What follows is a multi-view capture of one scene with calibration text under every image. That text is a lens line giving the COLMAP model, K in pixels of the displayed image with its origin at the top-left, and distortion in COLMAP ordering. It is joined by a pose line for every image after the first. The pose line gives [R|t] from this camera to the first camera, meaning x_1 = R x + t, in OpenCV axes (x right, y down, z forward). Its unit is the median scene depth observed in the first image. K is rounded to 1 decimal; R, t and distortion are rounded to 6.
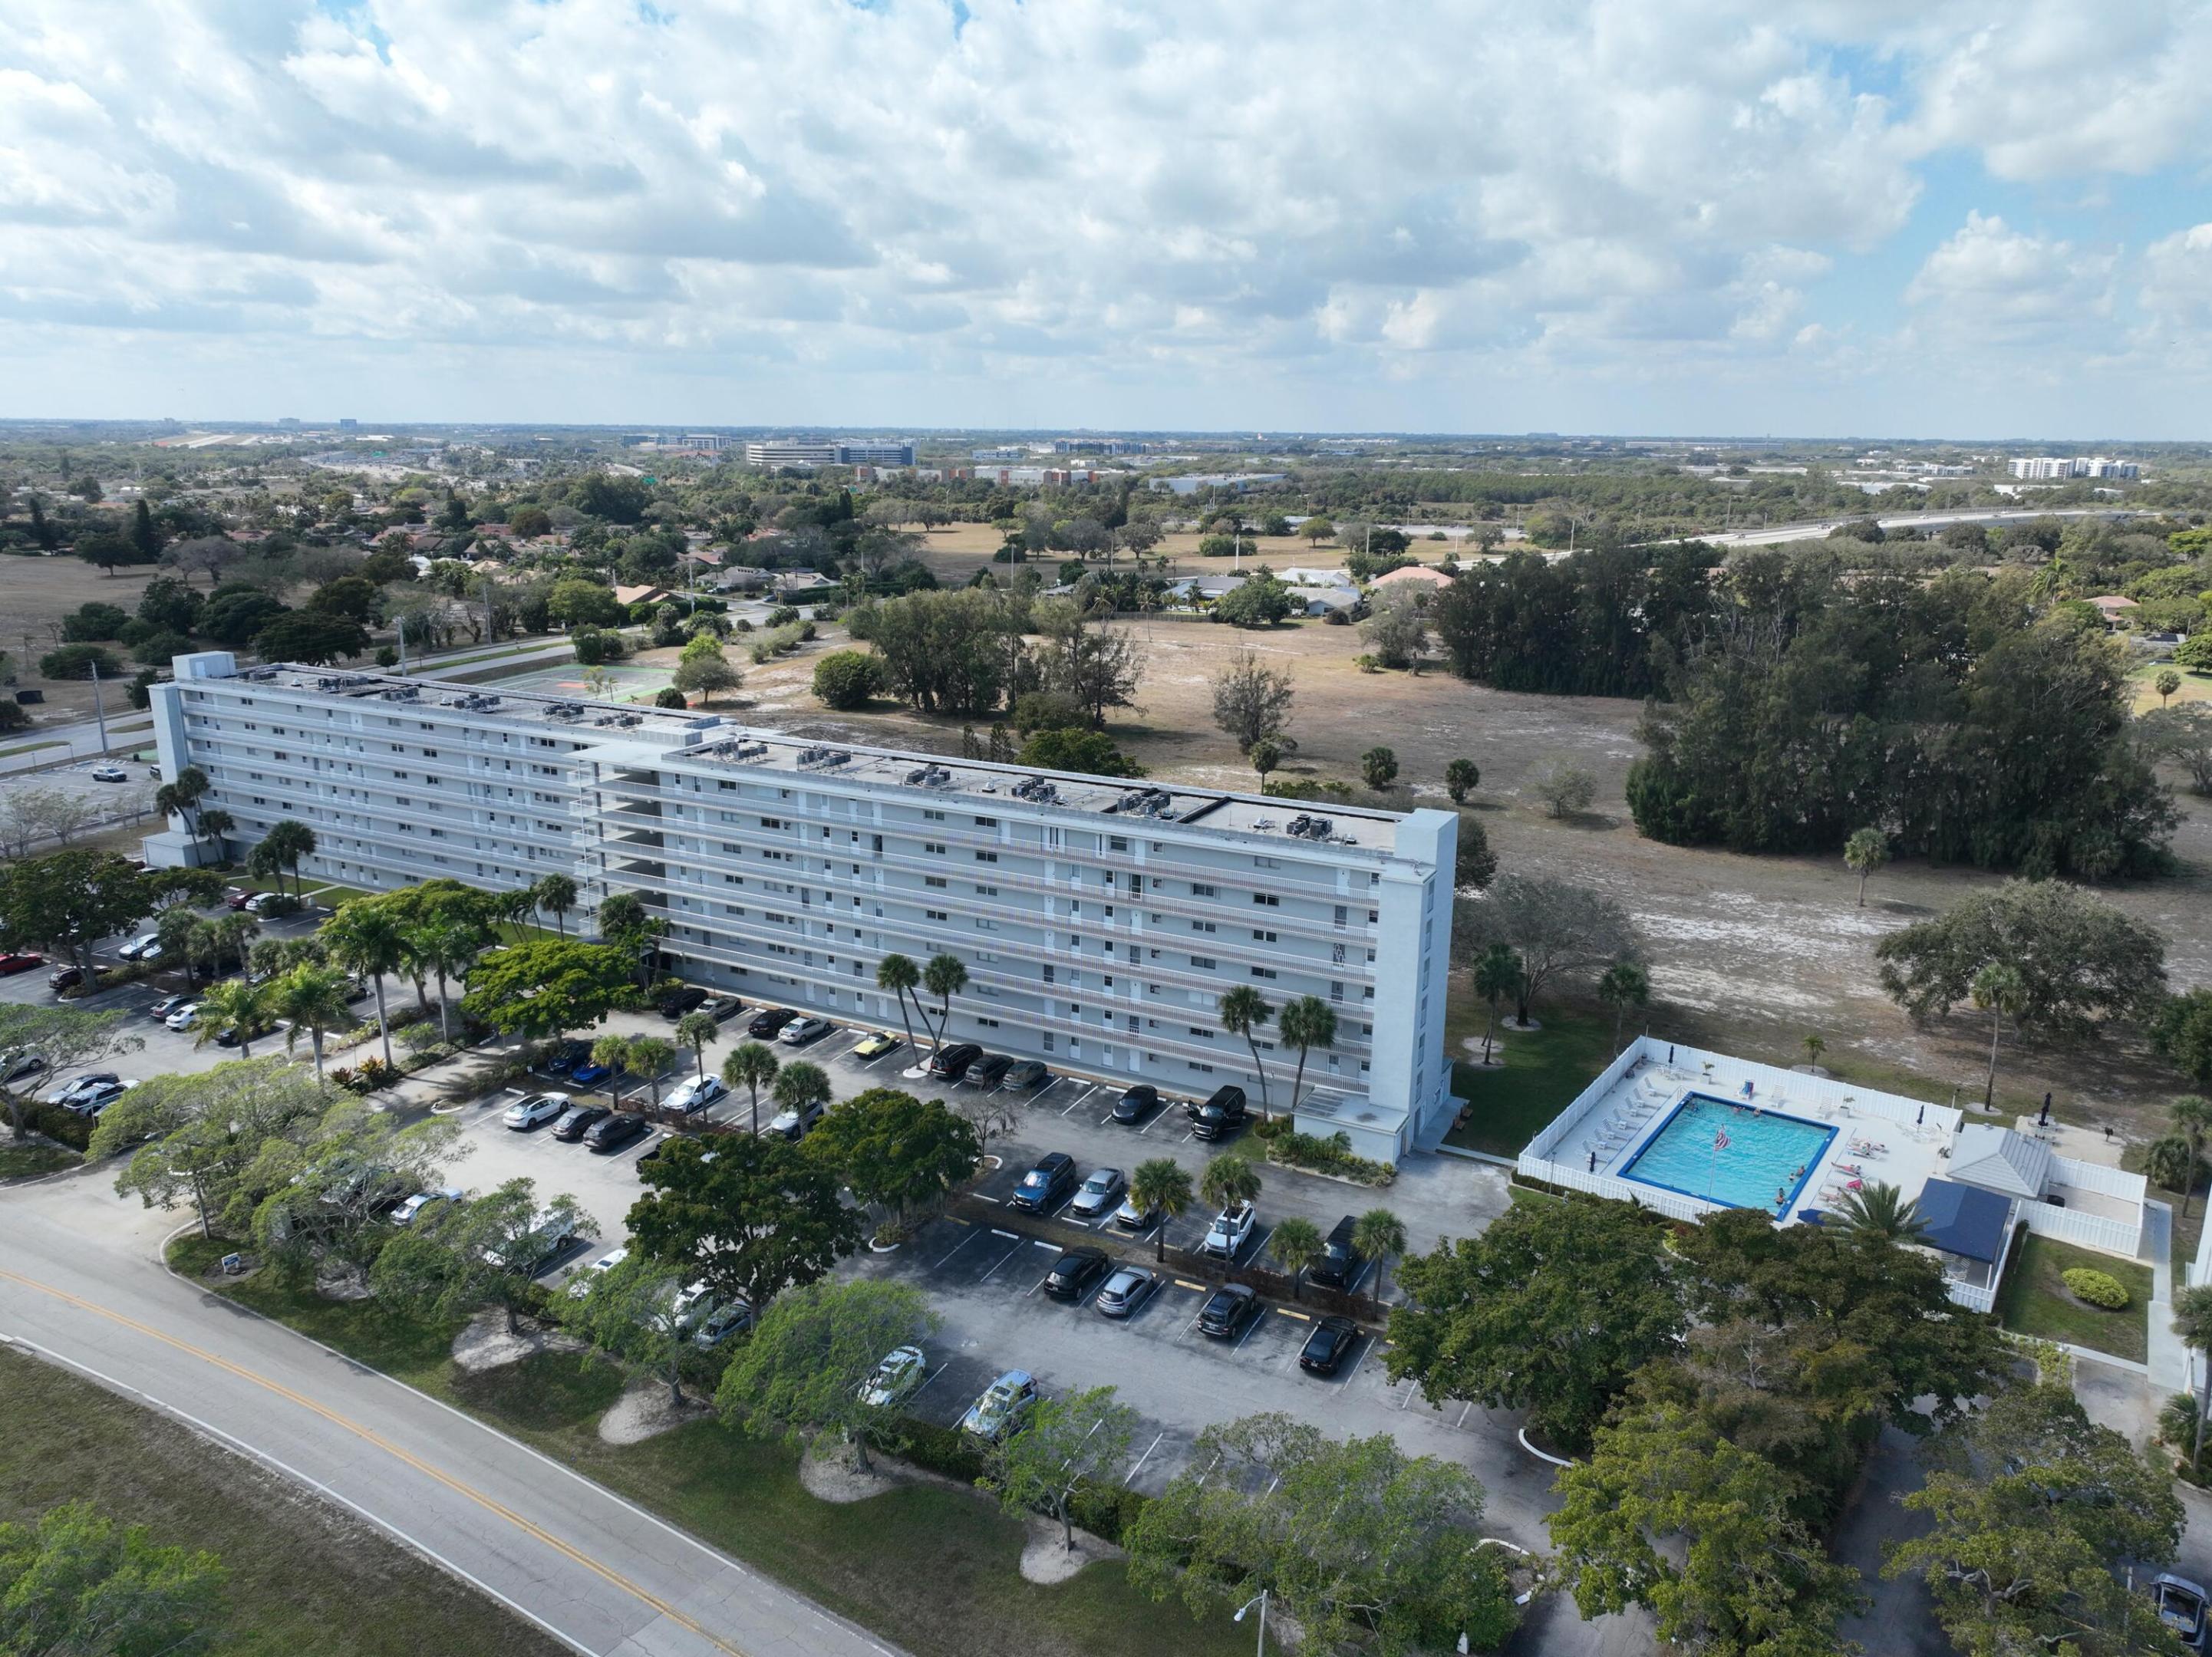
lens RADIAL K [[1558.4, 0, 1106.0], [0, 1558.4, 828.5], [0, 0, 1]] dist [-0.001657, 0.017325]
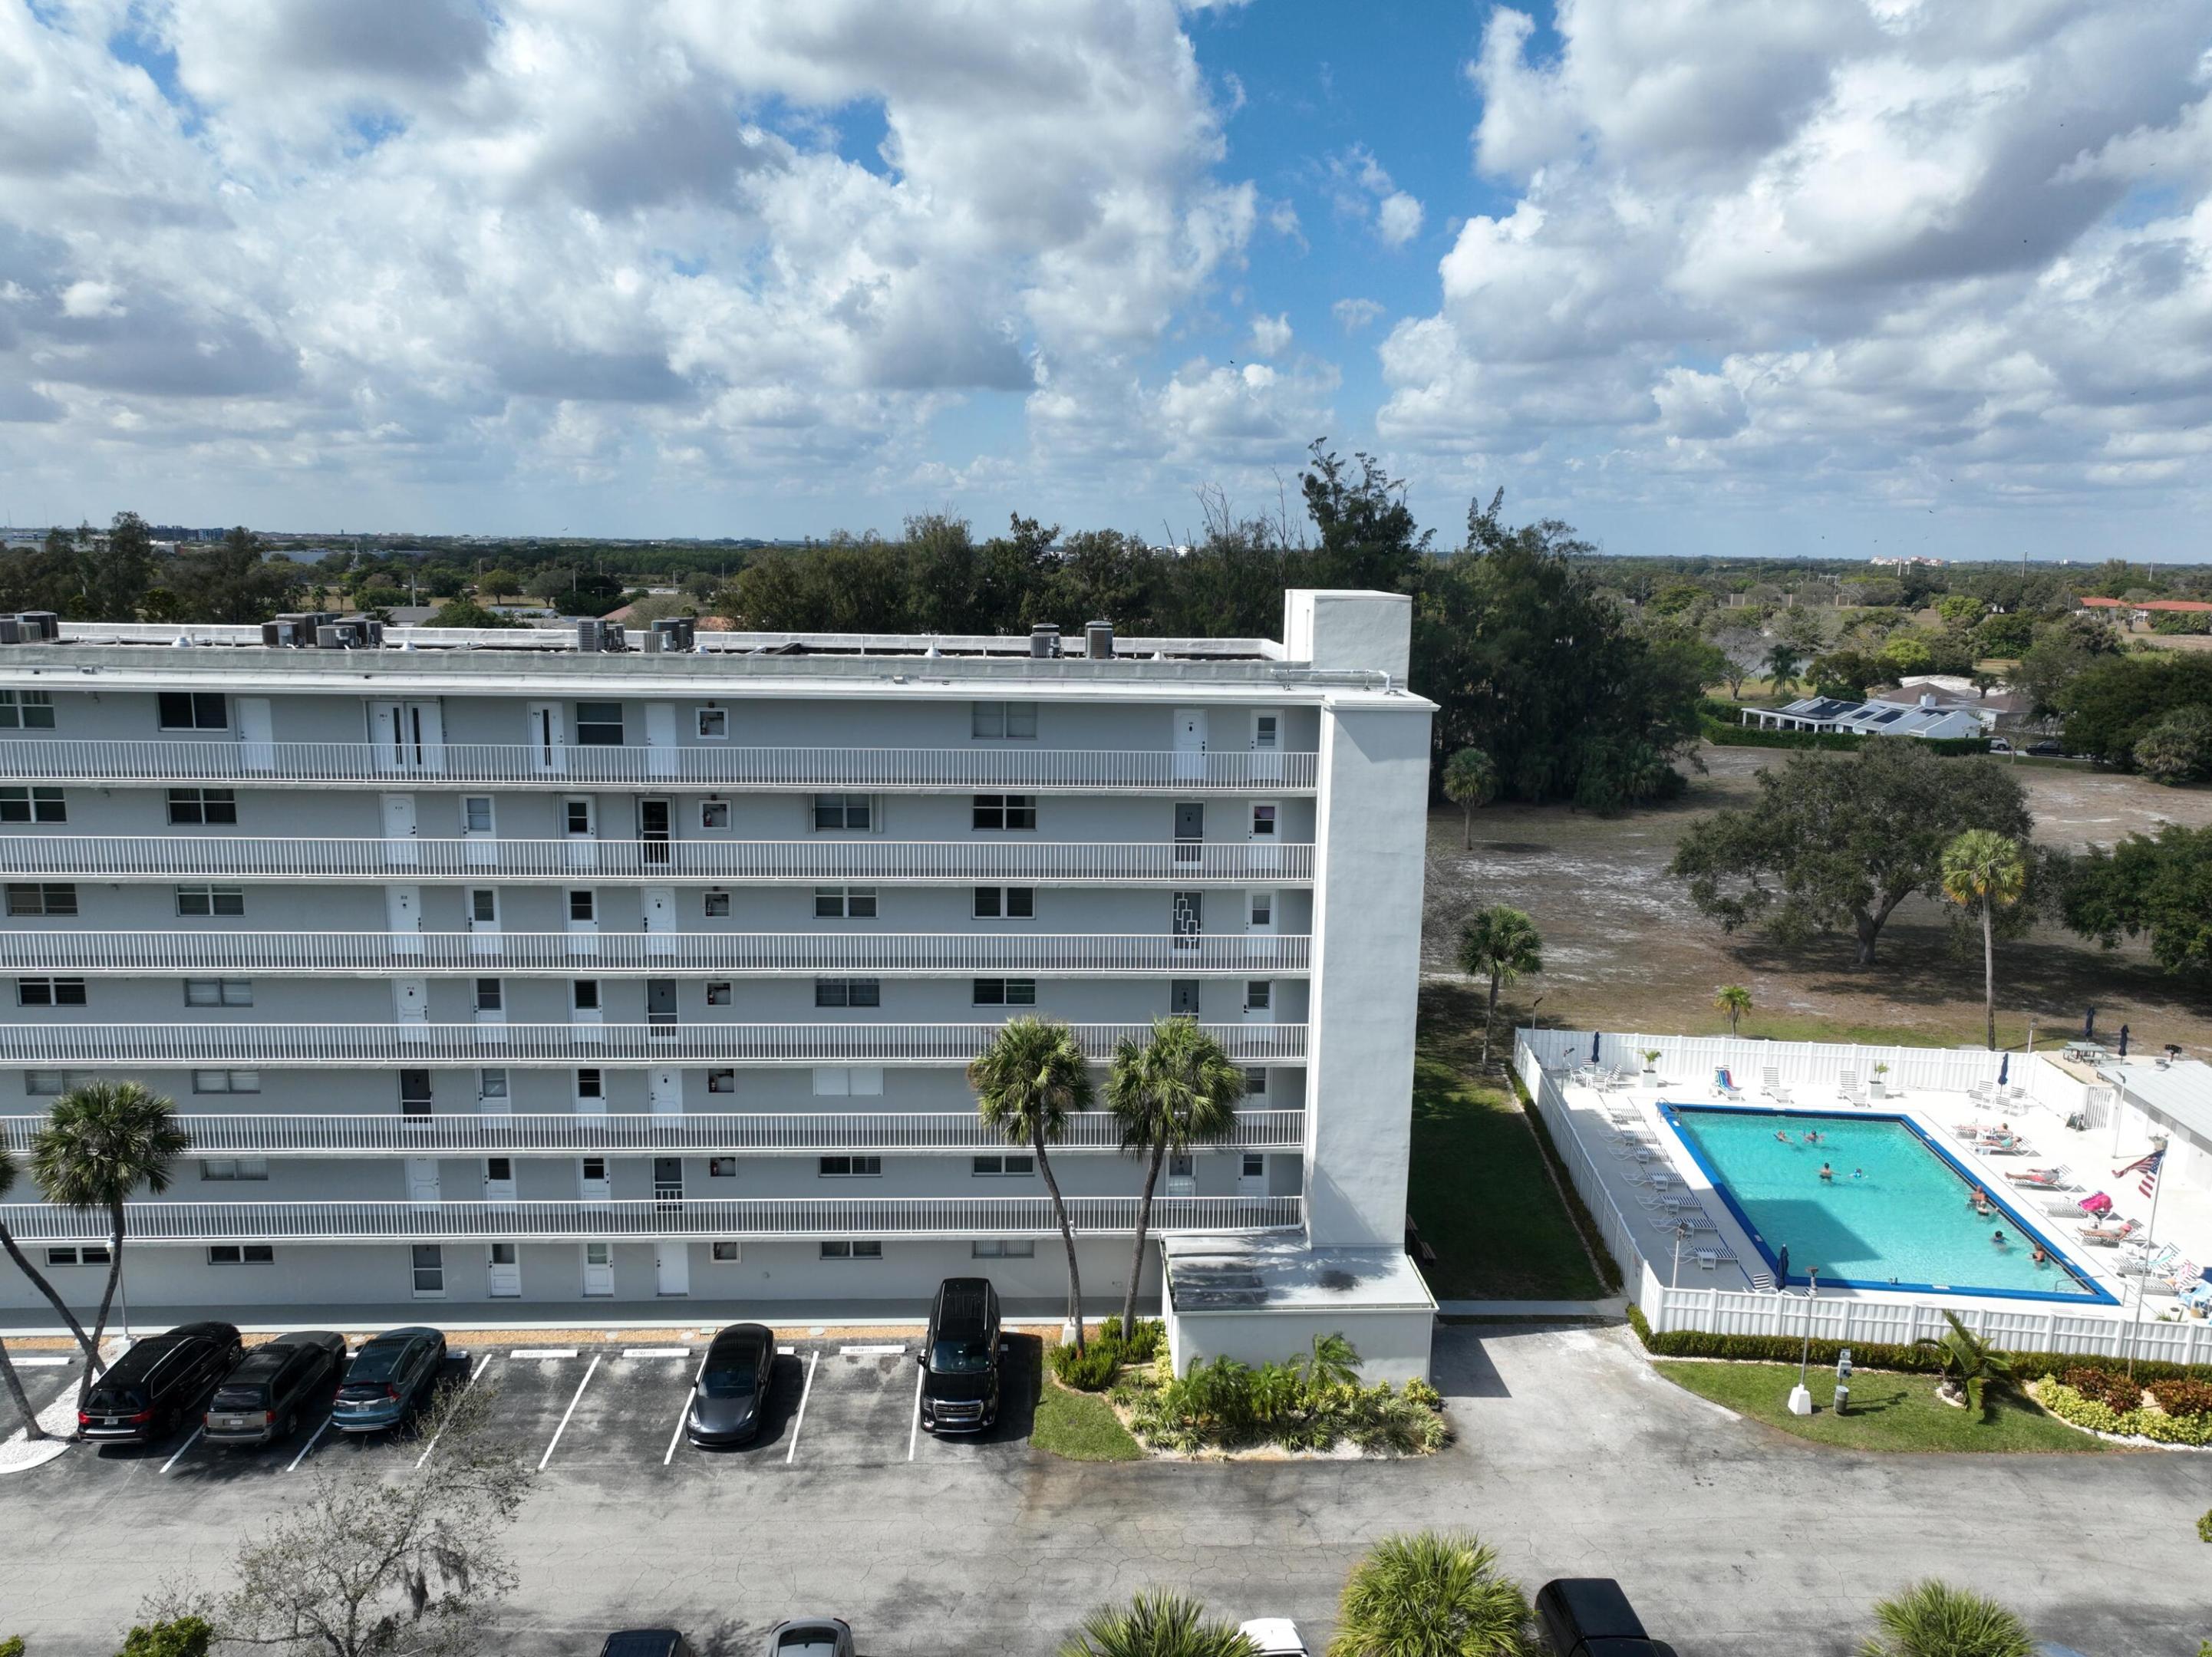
lens RADIAL K [[1558.4, 0, 1106.0], [0, 1558.4, 828.5], [0, 0, 1]] dist [-0.001657, 0.017325]
pose [[0.864373, -0.086604, 0.495338, -0.075407], [0.119505, 0.992214, -0.035060, 0.061804], [-0.488445, 0.089500, 0.867993, 0.573437]]
